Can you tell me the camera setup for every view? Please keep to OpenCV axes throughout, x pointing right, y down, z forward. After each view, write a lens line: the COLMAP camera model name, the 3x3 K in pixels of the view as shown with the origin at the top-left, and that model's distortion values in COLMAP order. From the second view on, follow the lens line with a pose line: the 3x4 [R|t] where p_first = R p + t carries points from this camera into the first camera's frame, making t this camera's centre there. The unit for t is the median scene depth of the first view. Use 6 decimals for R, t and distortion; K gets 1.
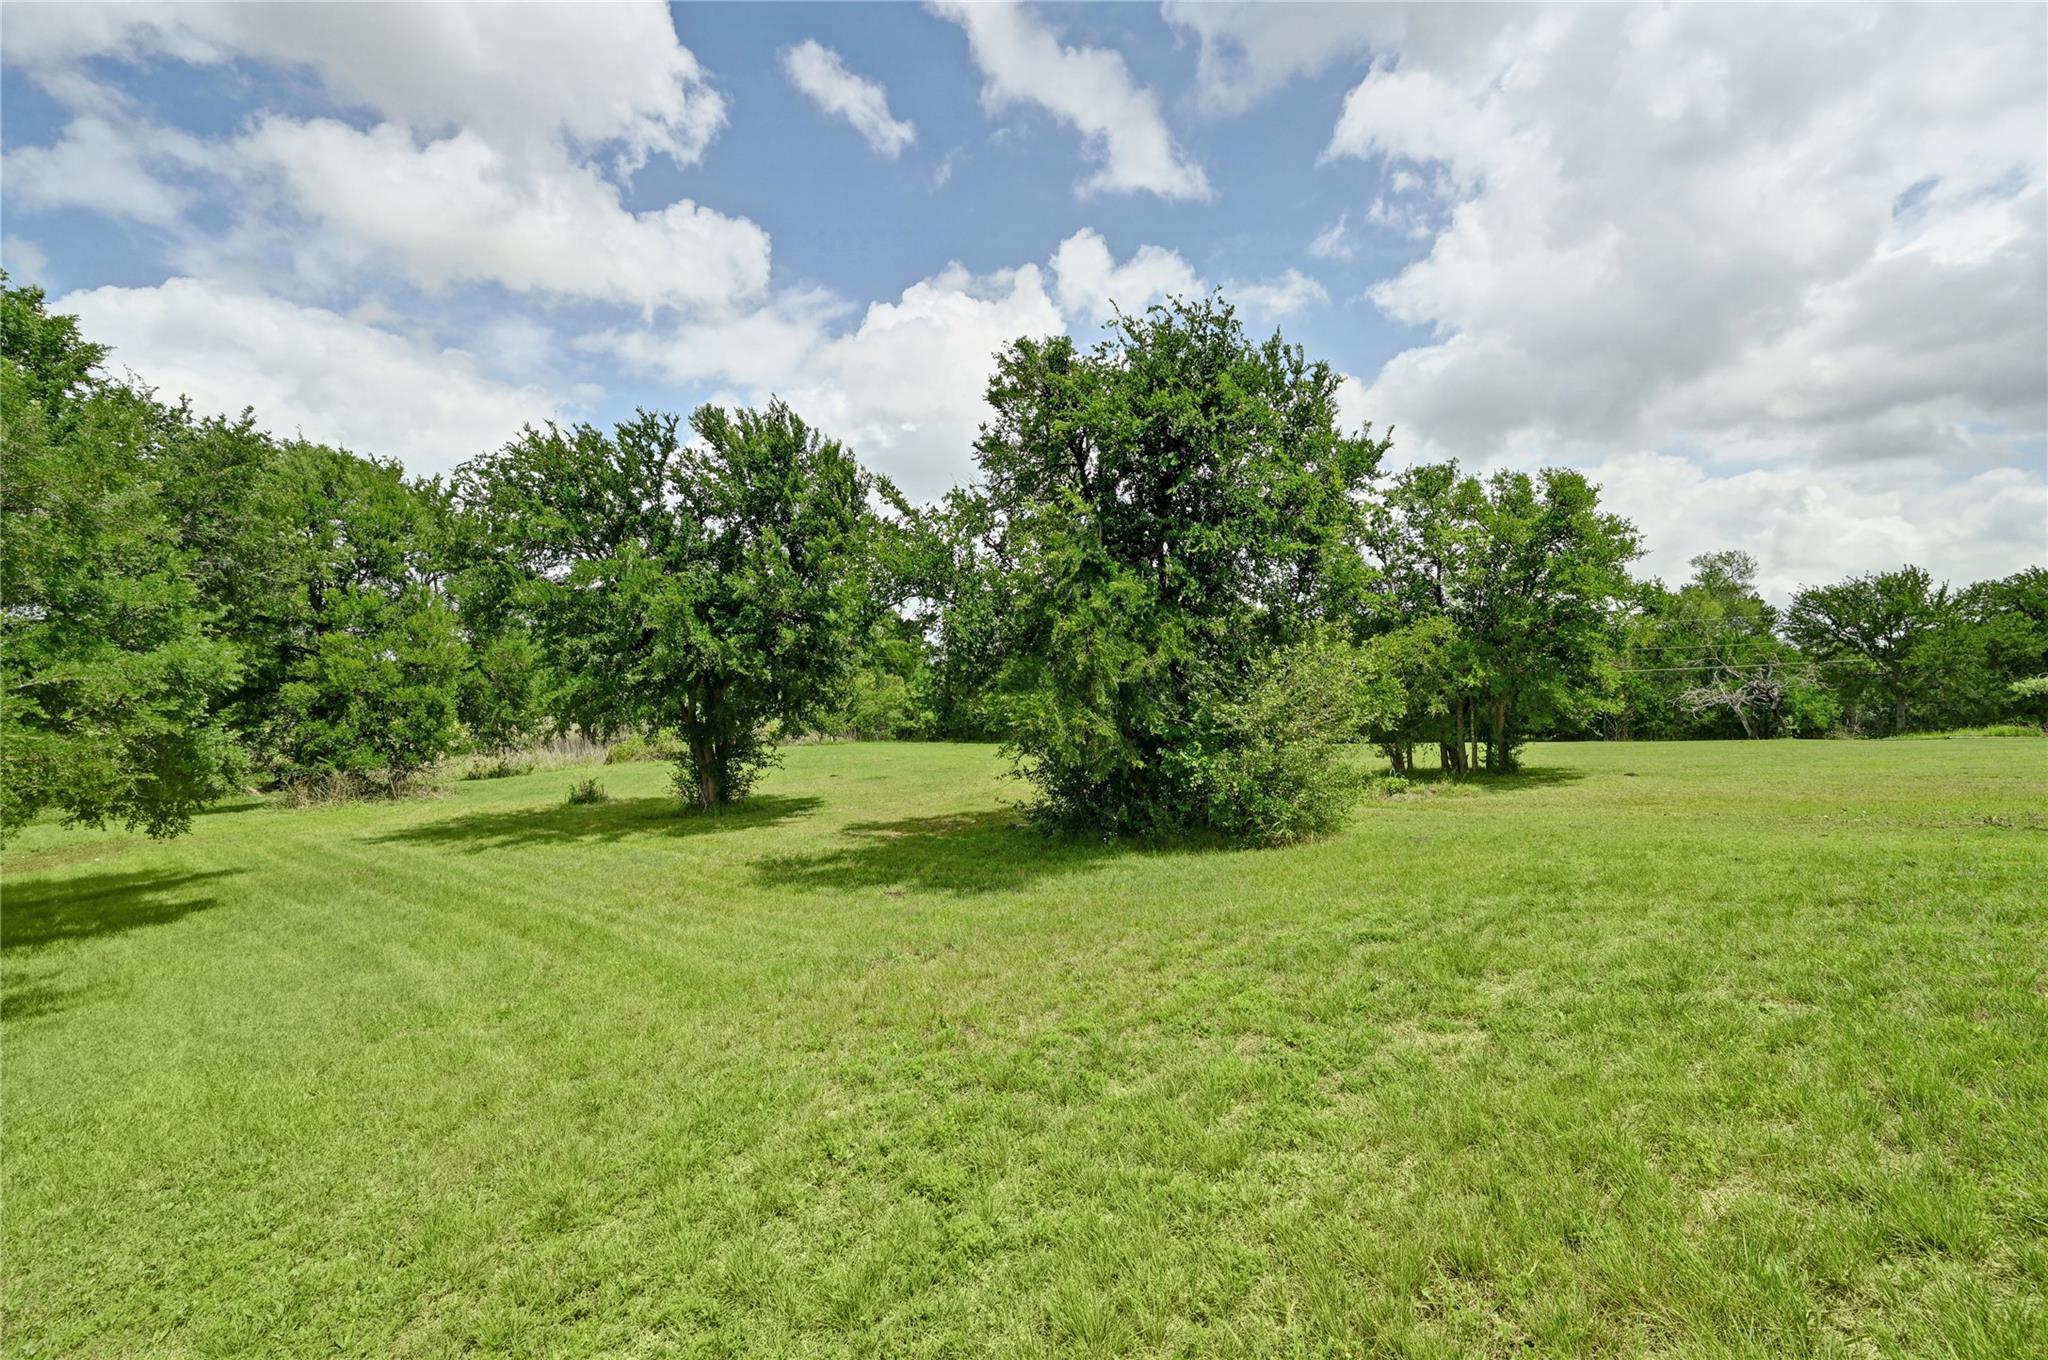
lens RADIAL K [[783.8, 0, 1053.7], [0, 783.8, 682.2], [0, 0, 1]] dist [-0.000858, 0.000026]
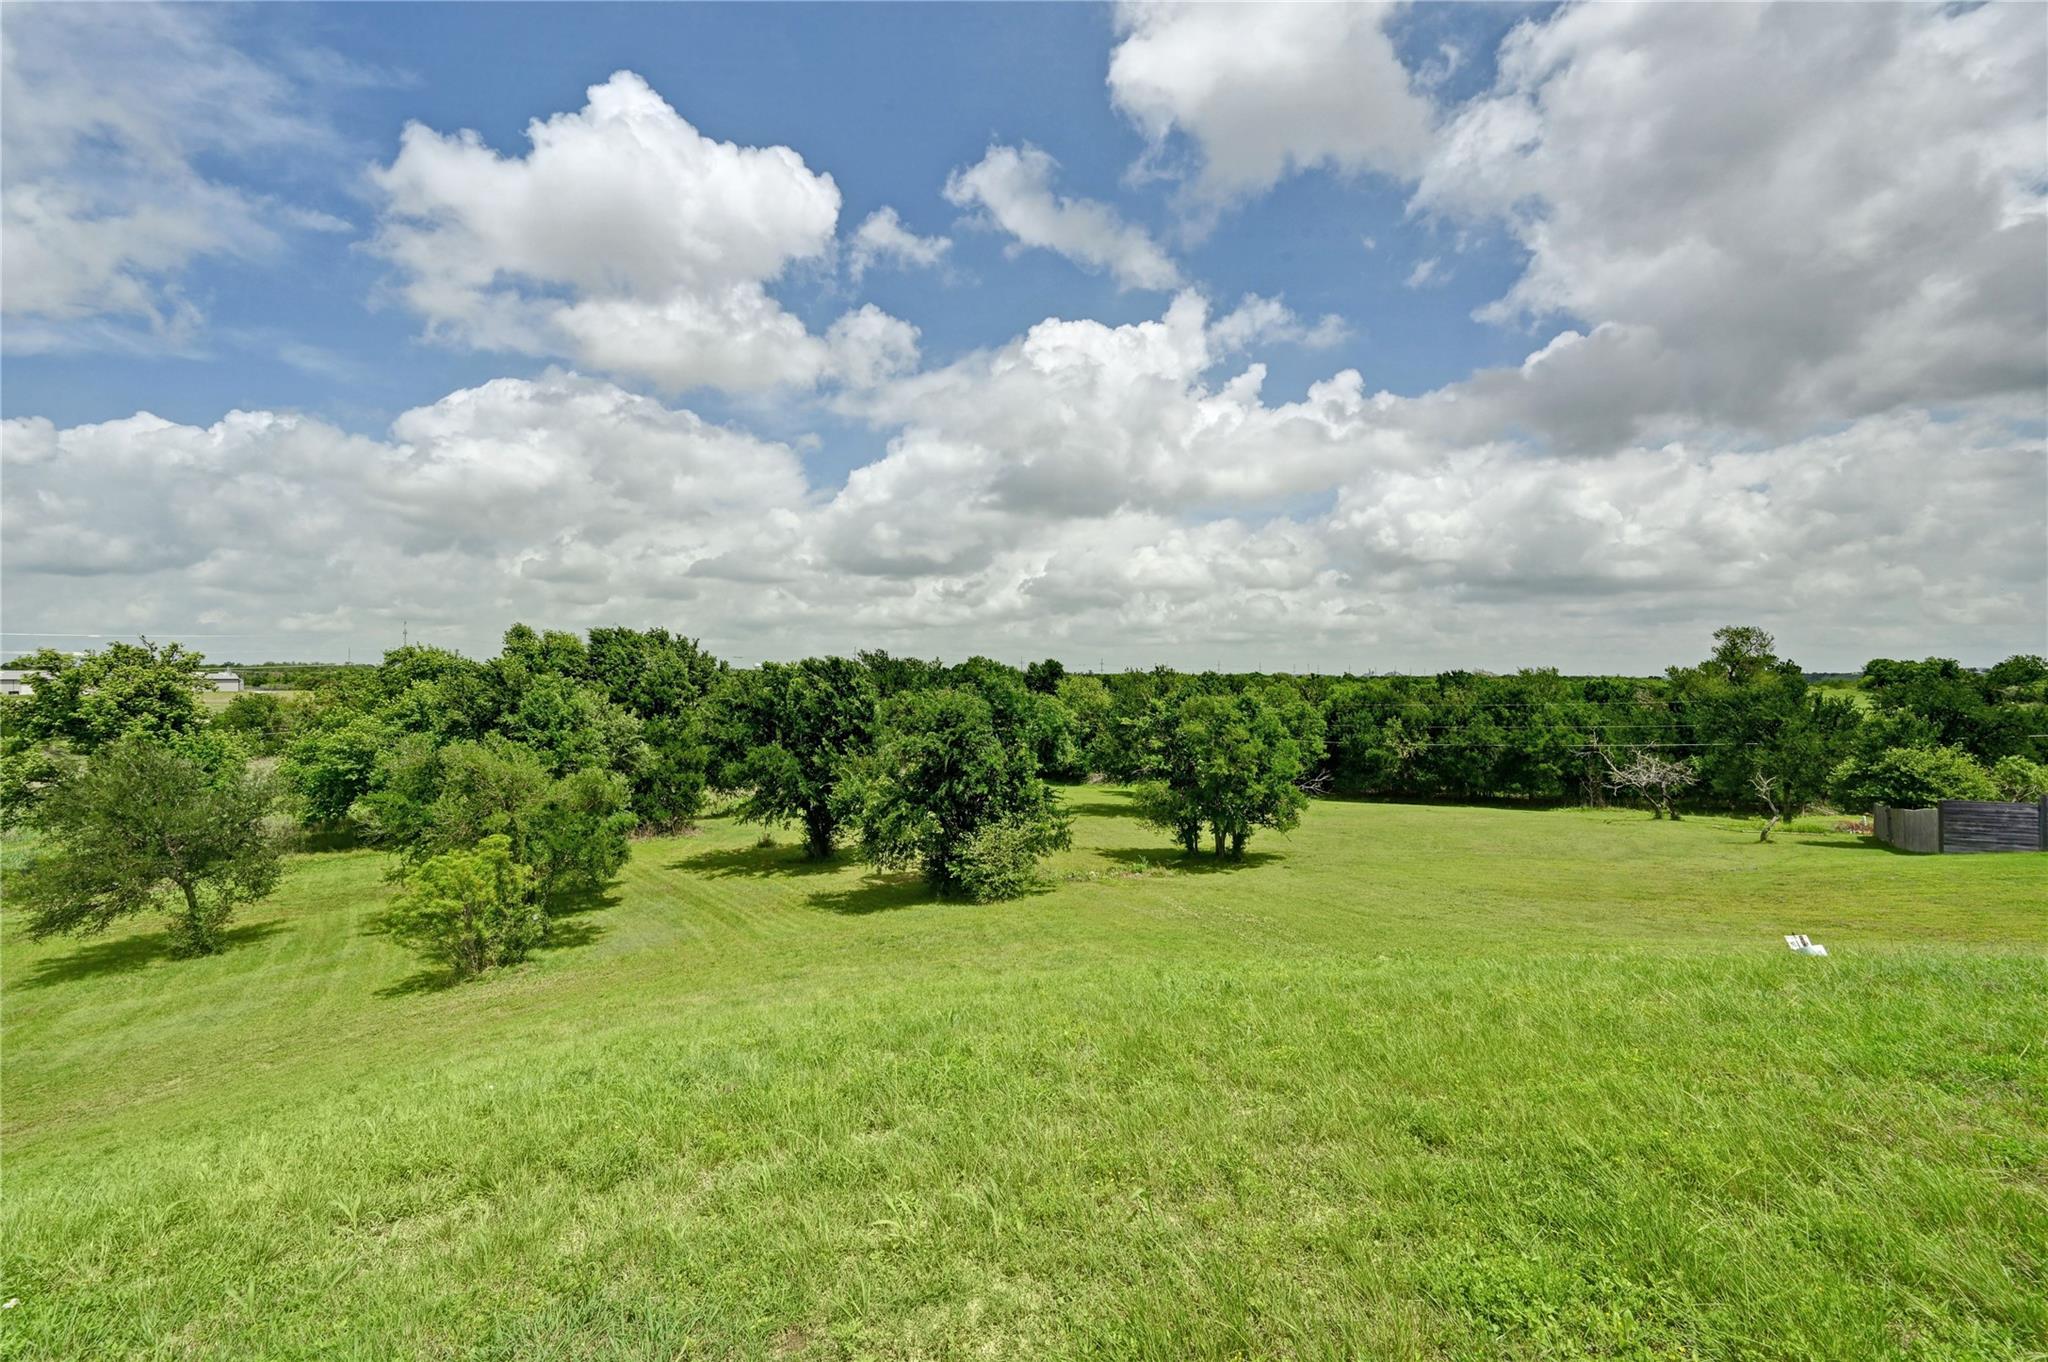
lens RADIAL K [[841.8, 0, 1028.0], [0, 841.8, 675.4], [0, 0, 1]] dist [0.003647, 0.000330]
pose [[0.959357, -0.014268, -0.281835, 0.670523], [0.016755, 0.999839, 0.006416, -0.300936], [0.281698, -0.010877, 0.959442, -0.857730]]
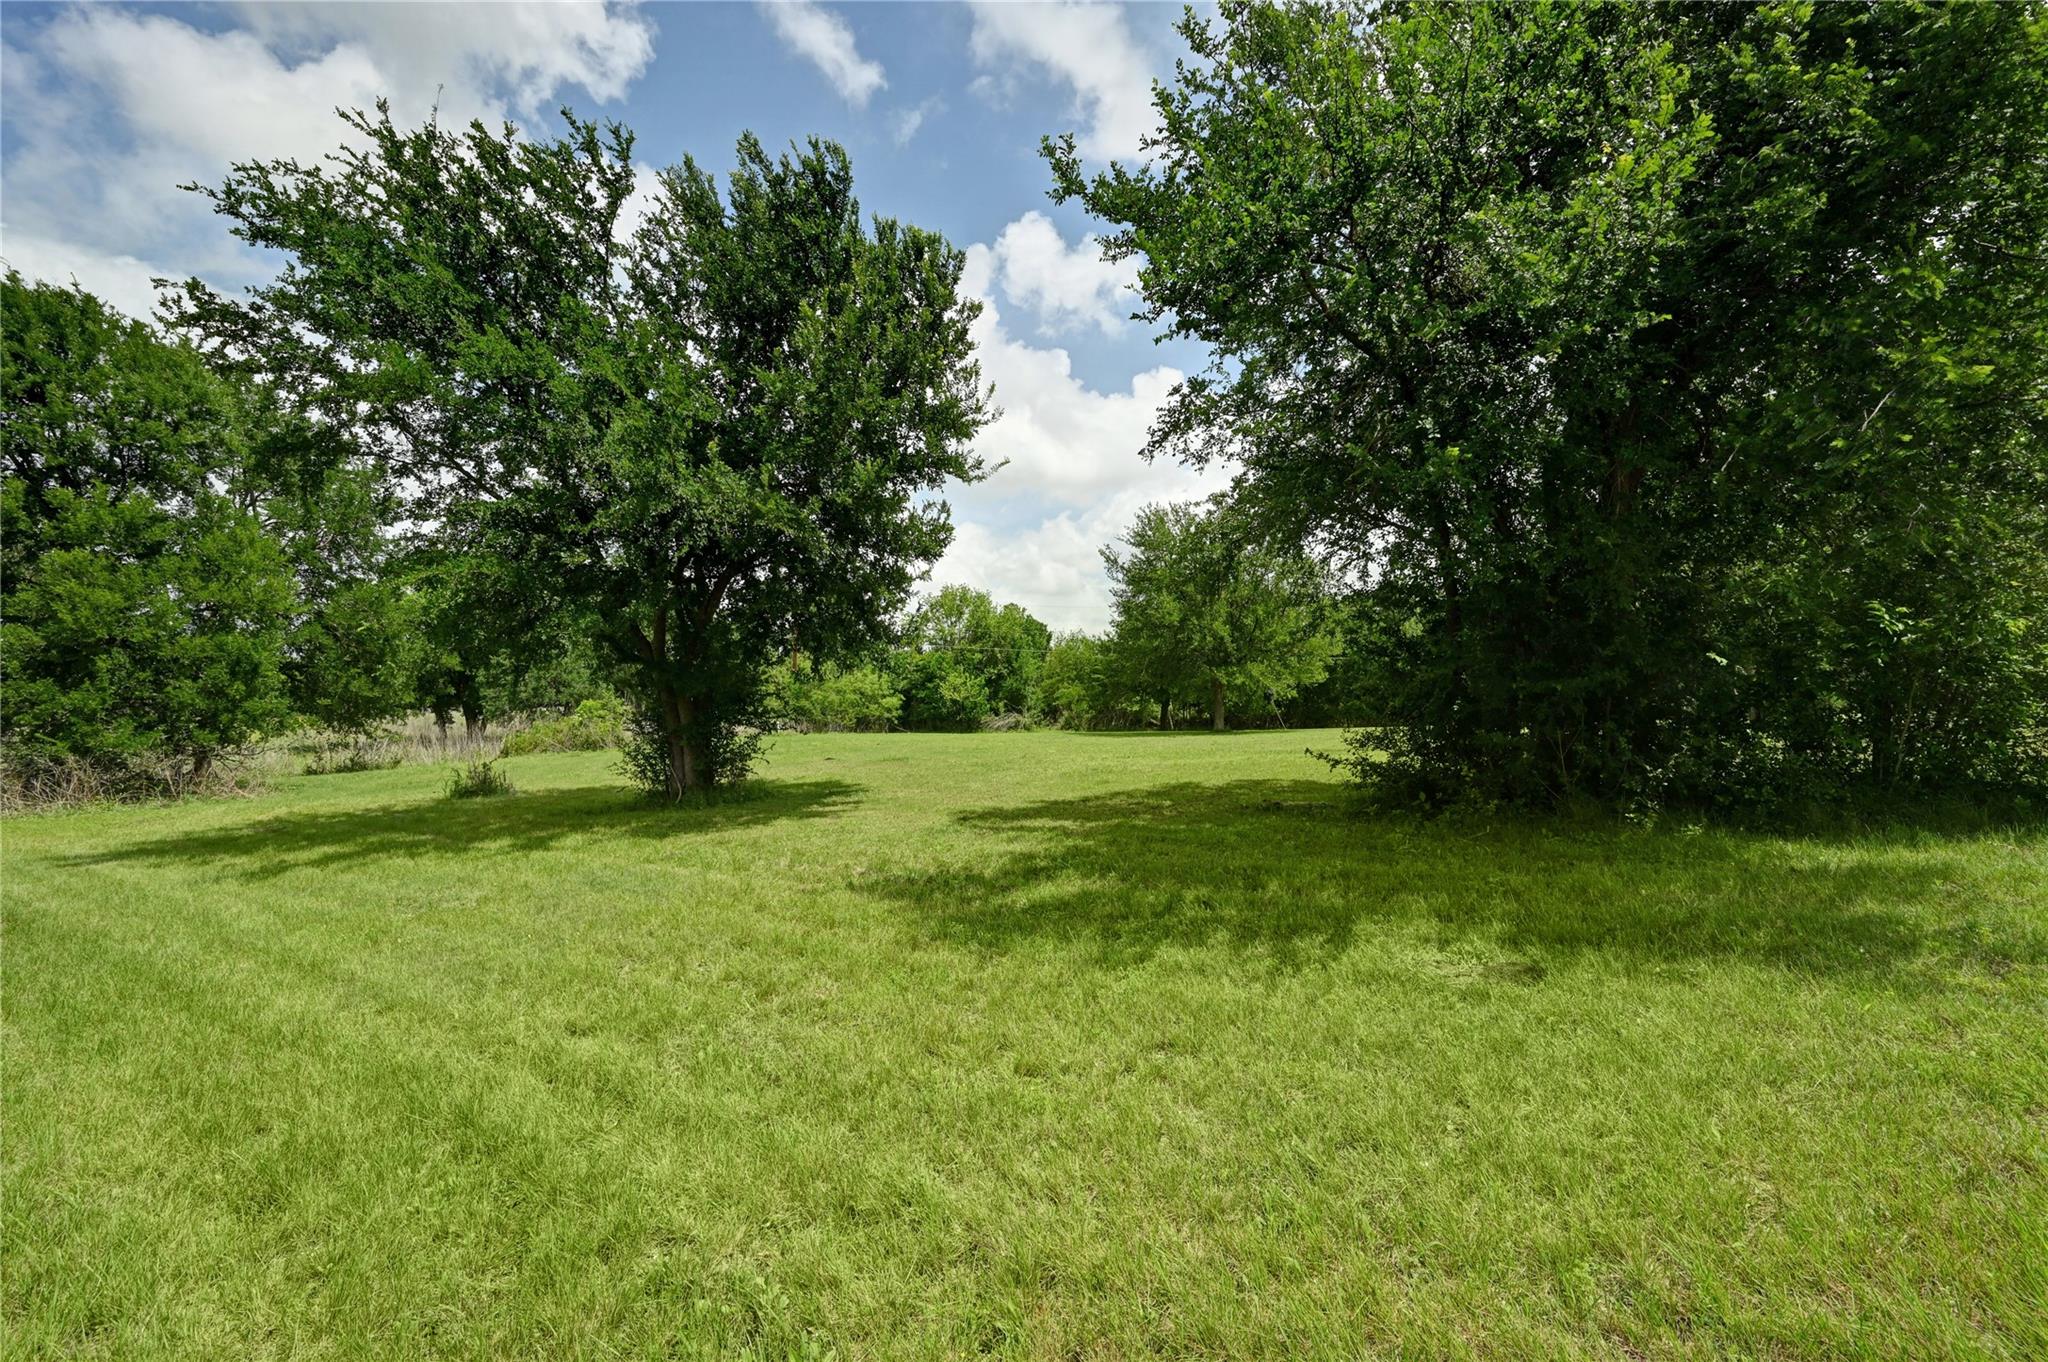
lens RADIAL K [[750.5, 0, 1043.9], [0, 750.5, 664.4], [0, 0, 1]] dist [-0.000790, 0.000139]
pose [[0.993419, 0.001011, 0.114534, -0.226926], [0.002740, 0.999465, -0.032583, 0.077044], [-0.114505, 0.032683, 0.992885, 0.362812]]
